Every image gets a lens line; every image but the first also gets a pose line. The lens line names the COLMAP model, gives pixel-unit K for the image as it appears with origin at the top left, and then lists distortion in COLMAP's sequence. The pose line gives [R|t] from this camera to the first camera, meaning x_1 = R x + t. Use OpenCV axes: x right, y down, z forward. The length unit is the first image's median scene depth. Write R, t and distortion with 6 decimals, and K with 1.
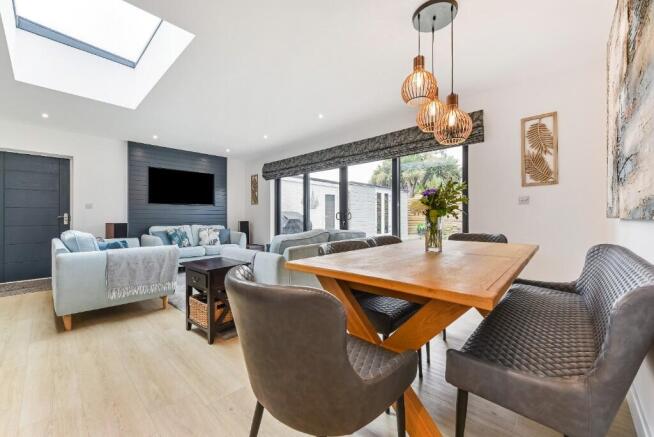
lens RADIAL K [[261.1, 0, 331.1], [0, 261.1, 215.1], [0, 0, 1]] dist [0.001706, -0.000017]
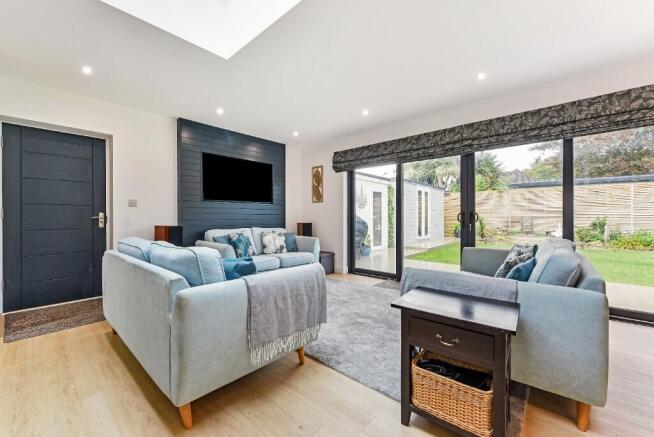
lens RADIAL K [[261.1, 0, 324.4], [0, 261.1, 215.1], [0, 0, 1]] dist [0.001706, -0.000017]
pose [[0.999755, 0.002084, 0.022015, -0.334958], [-0.002121, 0.999996, 0.001647, -0.002102], [-0.022011, -0.001694, 0.999756, 0.208857]]
